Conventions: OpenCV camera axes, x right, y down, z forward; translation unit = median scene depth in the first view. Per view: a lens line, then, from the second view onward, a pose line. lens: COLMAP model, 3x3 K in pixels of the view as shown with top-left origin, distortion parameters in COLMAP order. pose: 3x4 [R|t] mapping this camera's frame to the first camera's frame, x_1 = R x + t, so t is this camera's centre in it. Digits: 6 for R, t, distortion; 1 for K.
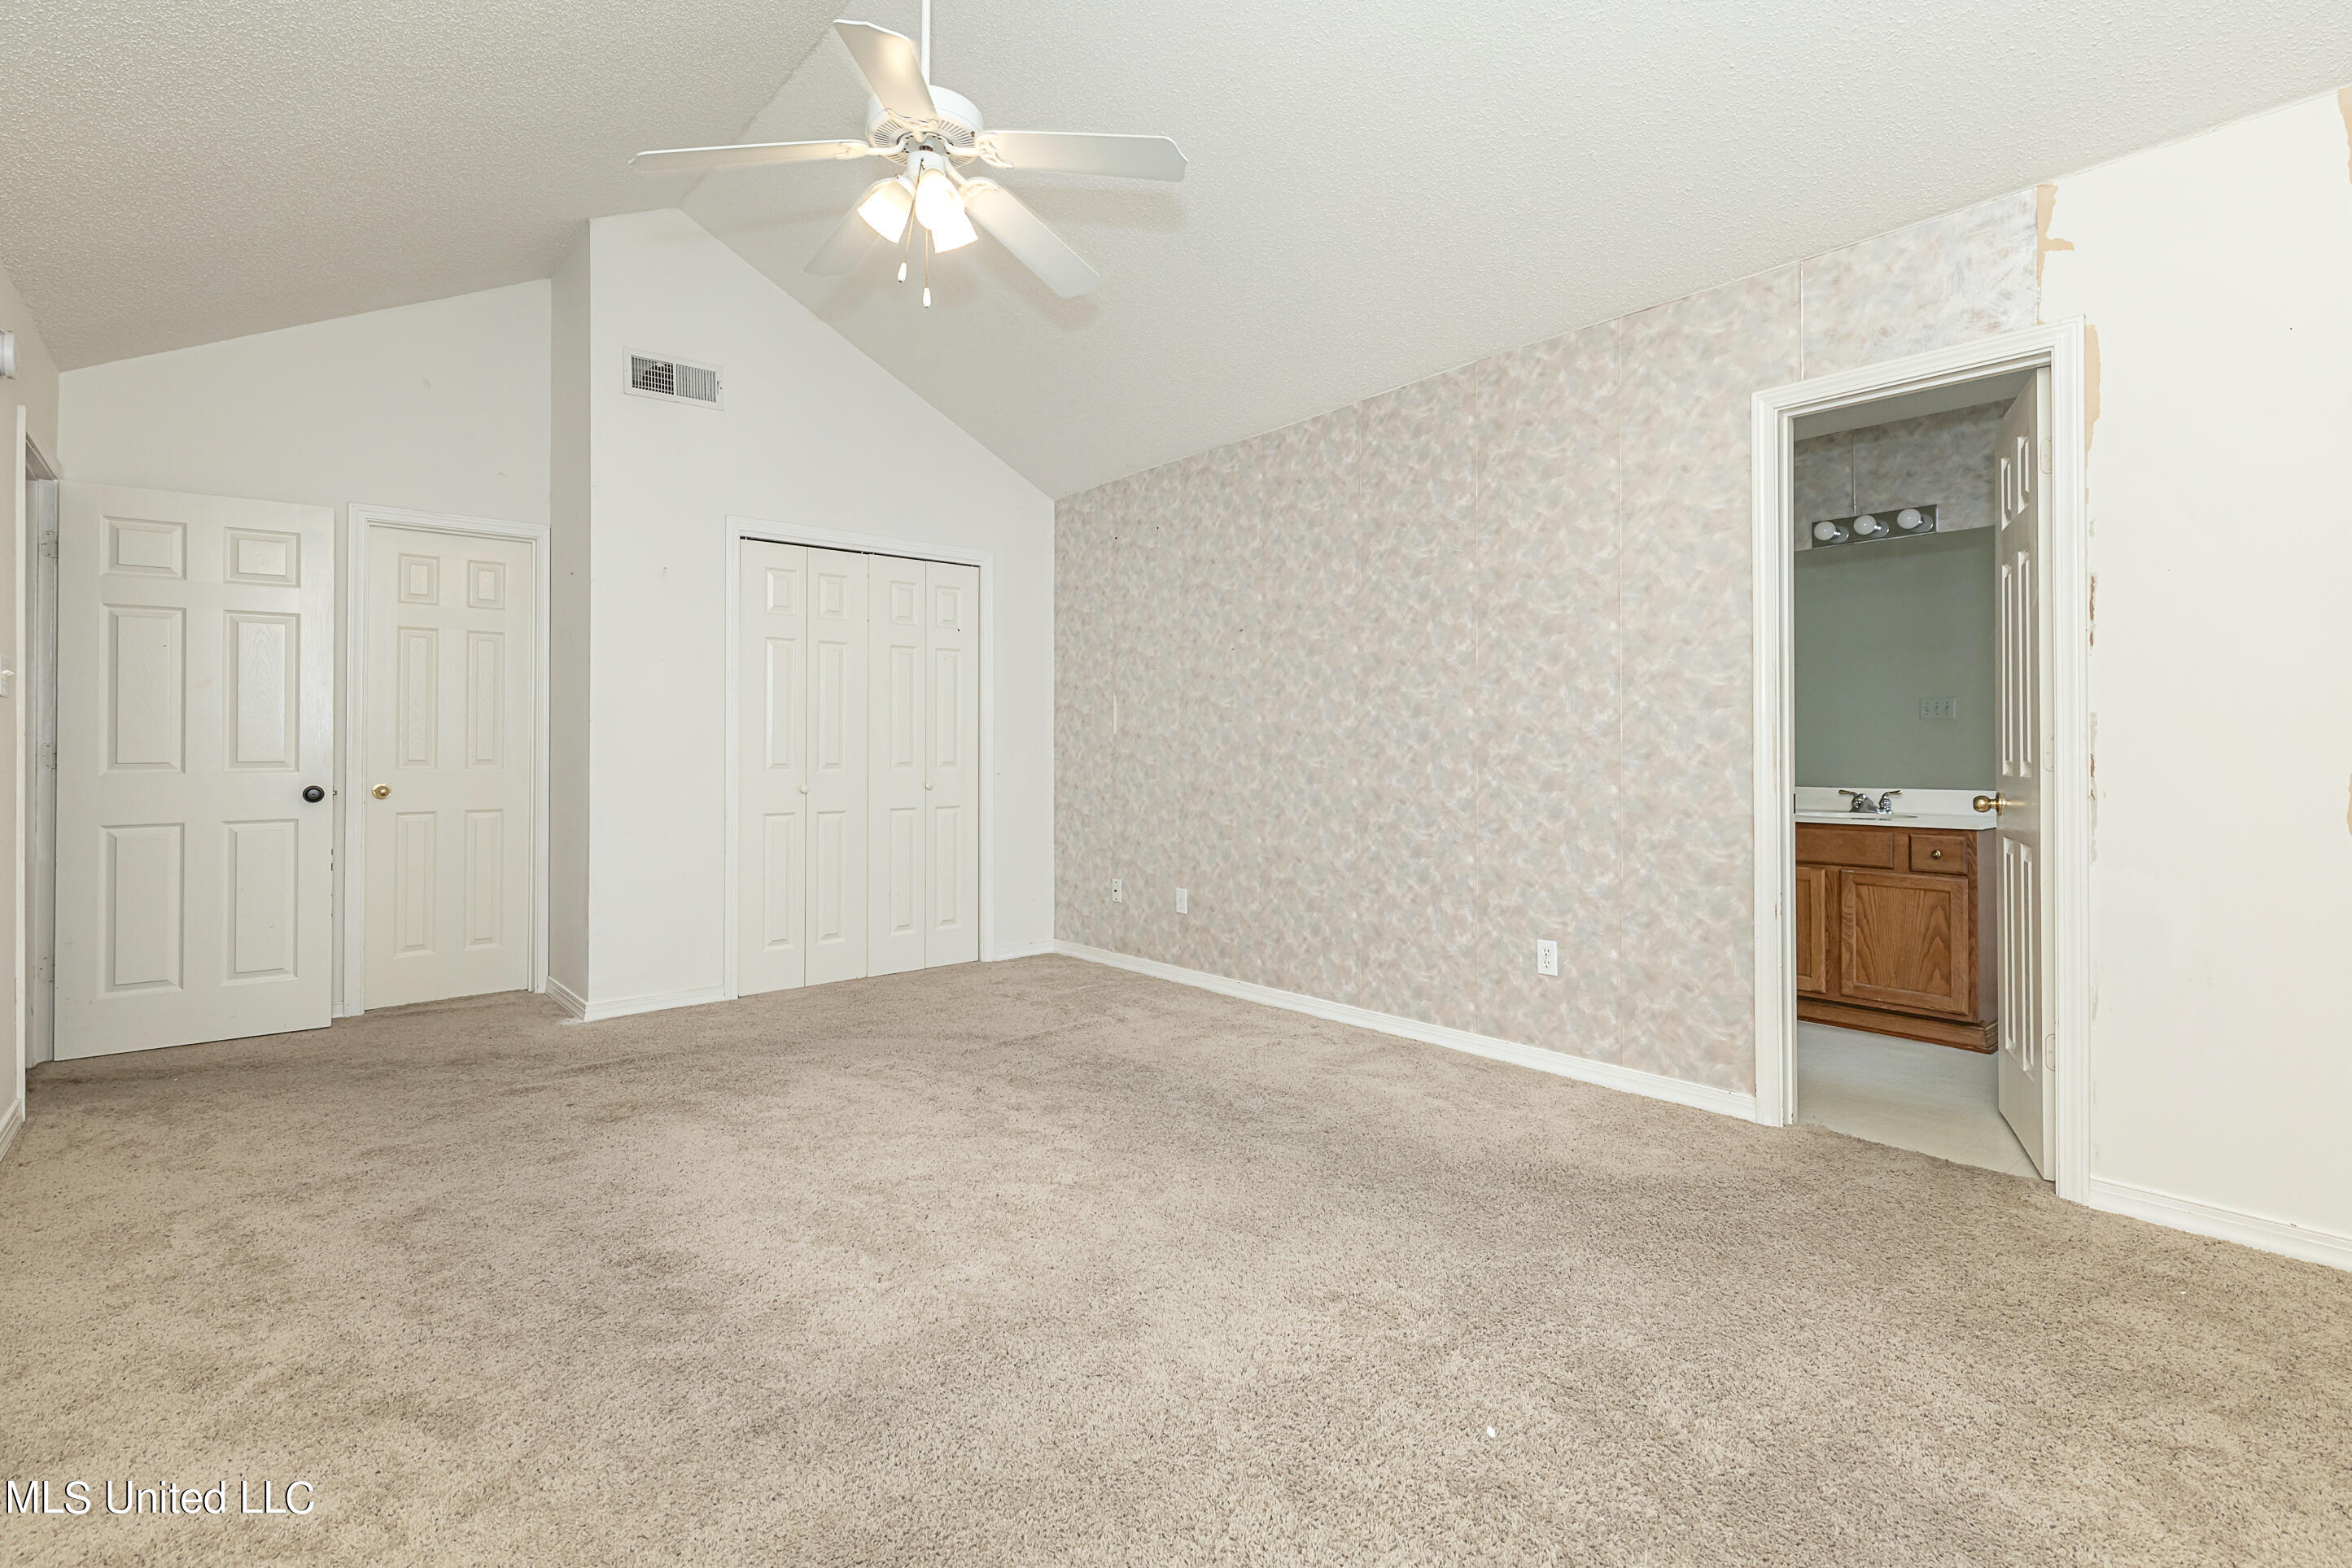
lens RADIAL K [[1072.7, 0, 1179.8], [0, 1072.7, 744.9], [0, 0, 1]] dist [-0.002128, -0.000175]
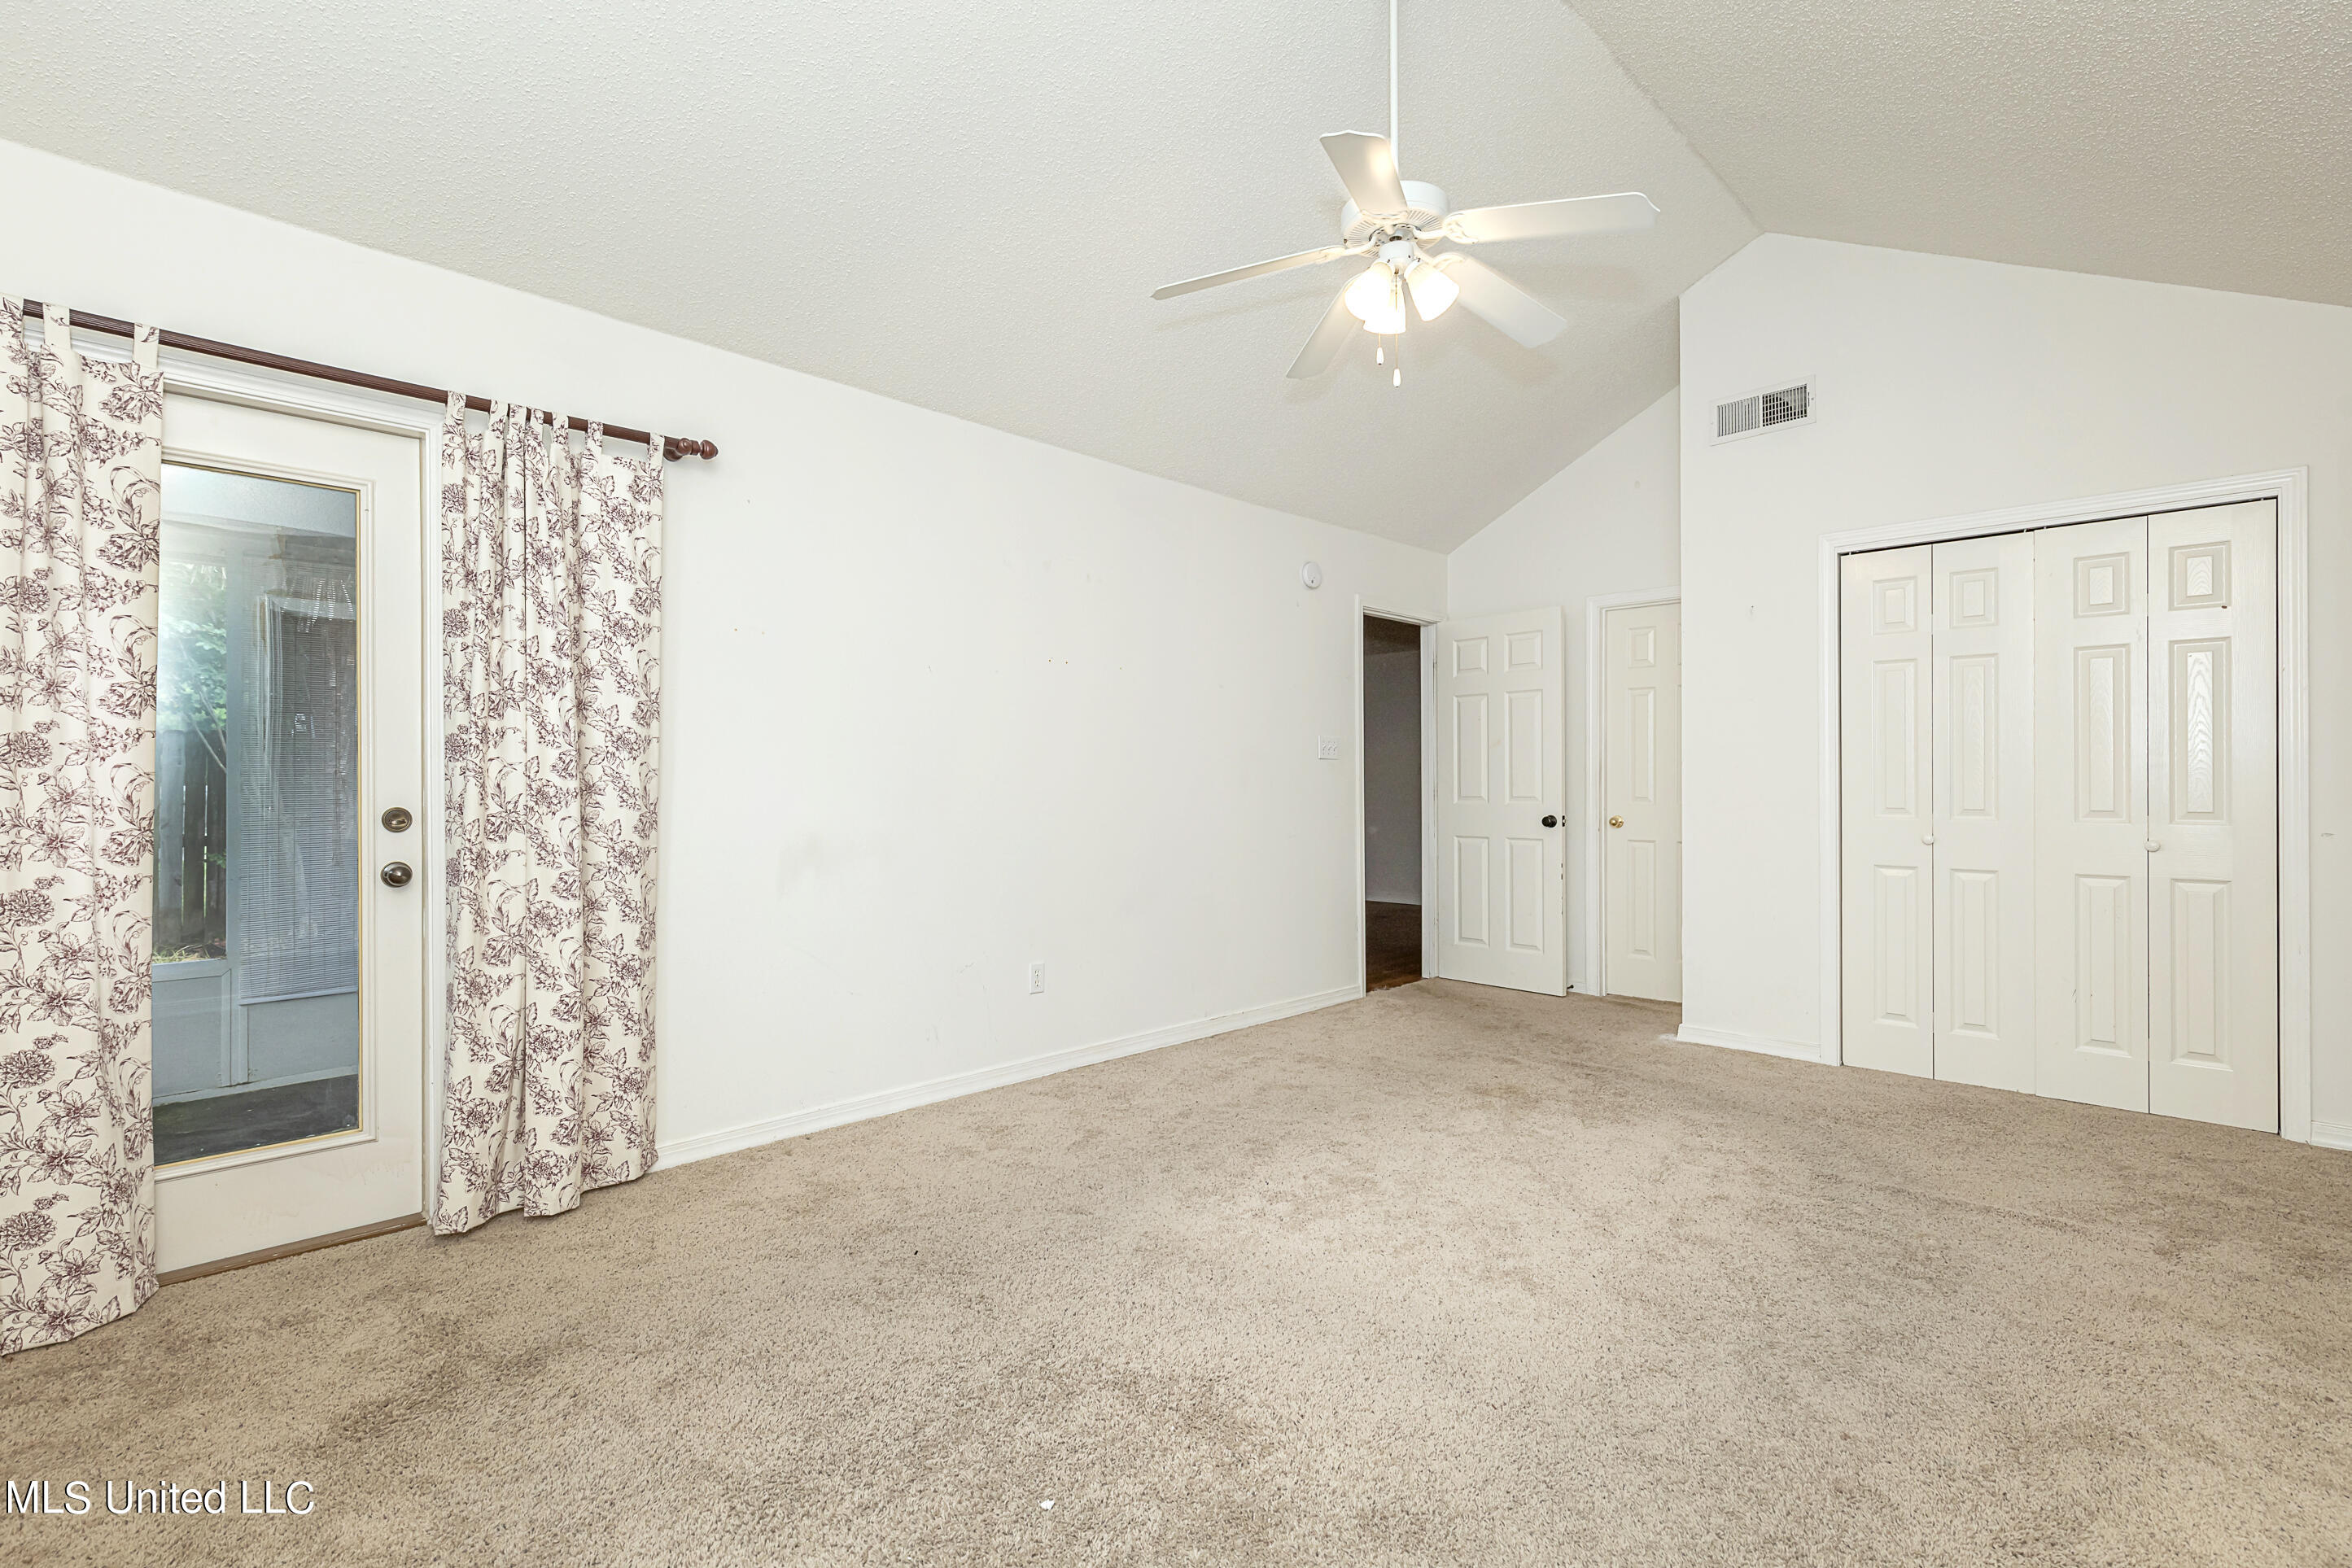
lens RADIAL K [[1072.7, 0, 1171.4], [0, 1072.7, 776.9], [0, 0, 1]] dist [-0.002128, -0.000175]
pose [[0.068281, -0.010388, -0.997612, 0.680809], [0.001799, 0.999945, -0.010289, 0.004290], [0.997664, -0.001092, 0.068296, 0.583722]]
